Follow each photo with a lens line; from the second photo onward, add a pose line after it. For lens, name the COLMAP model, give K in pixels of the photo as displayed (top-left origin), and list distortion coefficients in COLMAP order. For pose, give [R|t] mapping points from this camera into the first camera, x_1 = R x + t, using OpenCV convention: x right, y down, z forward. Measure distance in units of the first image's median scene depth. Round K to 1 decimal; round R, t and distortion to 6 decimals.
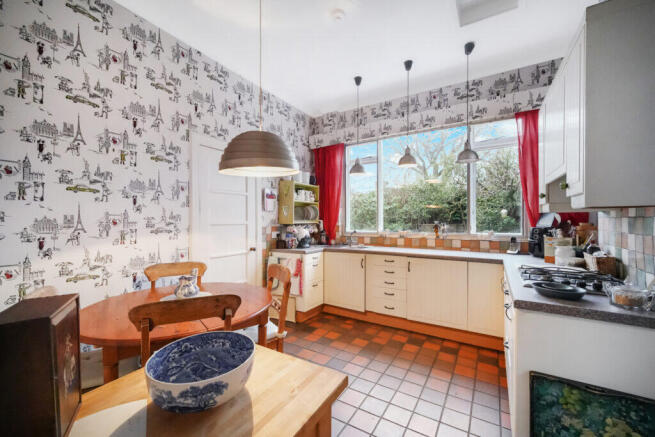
lens RADIAL K [[267.9, 0, 330.0], [0, 267.9, 220.3], [0, 0, 1]] dist [0.000339, -0.001152]
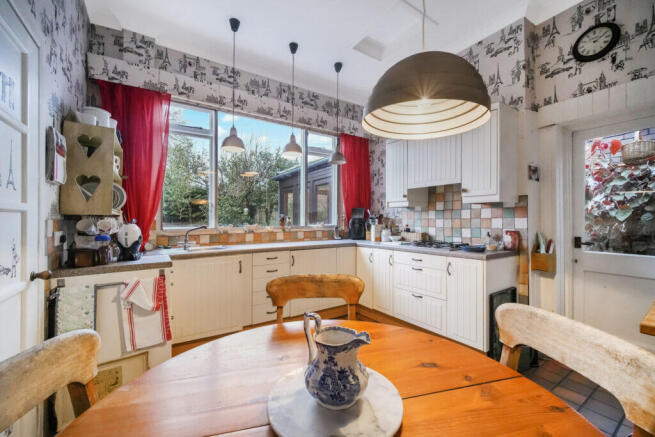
lens RADIAL K [[267.9, 0, 330.5], [0, 267.9, 218.6], [0, 0, 1]] dist [0.000339, -0.001152]
pose [[0.410341, 0.001967, 0.911930, -0.429077], [-0.001805, 0.999997, -0.001345, 0.019651], [-0.911930, -0.001094, 0.410344, 0.405598]]
